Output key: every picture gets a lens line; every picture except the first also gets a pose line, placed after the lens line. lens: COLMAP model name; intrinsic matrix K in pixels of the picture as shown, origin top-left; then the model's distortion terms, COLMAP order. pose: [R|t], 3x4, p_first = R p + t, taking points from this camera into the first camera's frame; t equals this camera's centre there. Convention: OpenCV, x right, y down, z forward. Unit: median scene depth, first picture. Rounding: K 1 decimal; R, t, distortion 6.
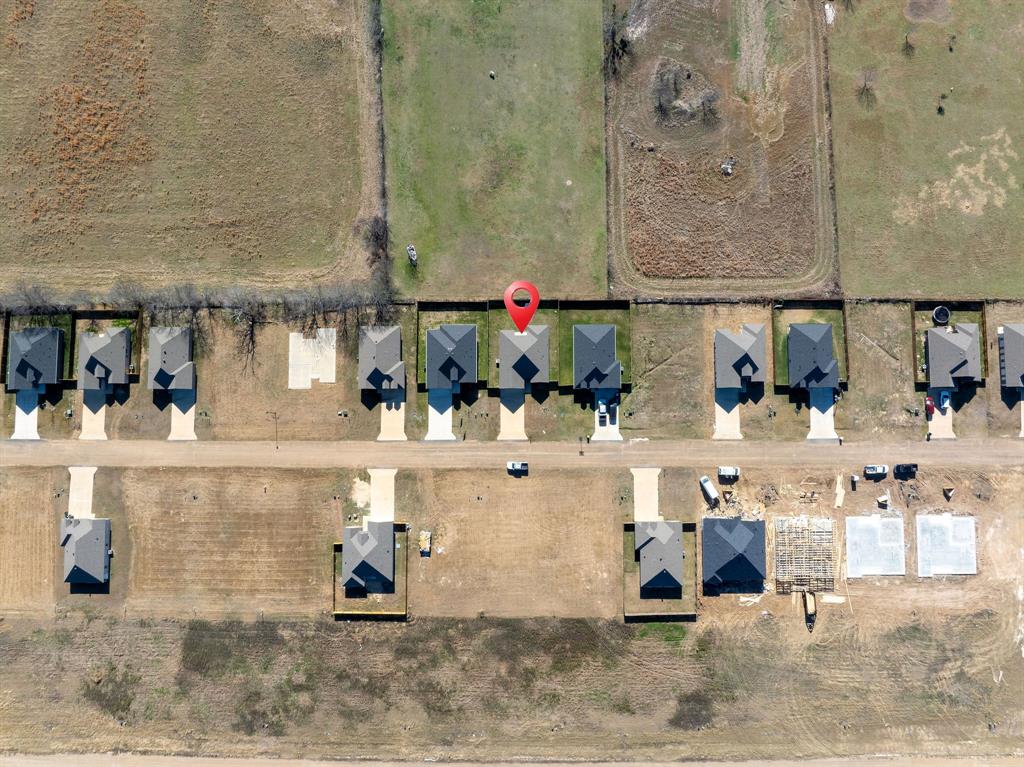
lens RADIAL K [[719.2, 0, 510.7], [0, 719.2, 380.9], [0, 0, 1]] dist [-0.037798, -0.001508]
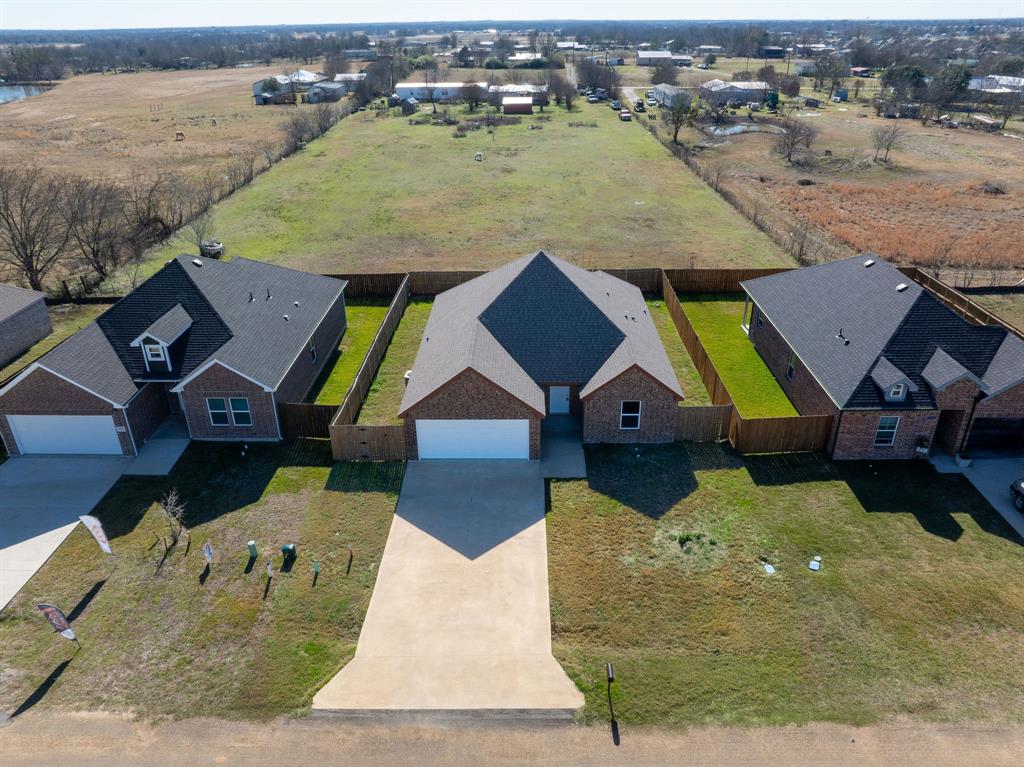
lens RADIAL K [[719.2, 0, 512.0], [0, 719.2, 379.8], [0, 0, 1]] dist [-0.037798, -0.001508]
pose [[0.999792, 0.014984, -0.013804, 0.013092], [-0.019575, 0.518650, -0.854763, 0.148801], [-0.005649, 0.854856, 0.518835, 0.895650]]
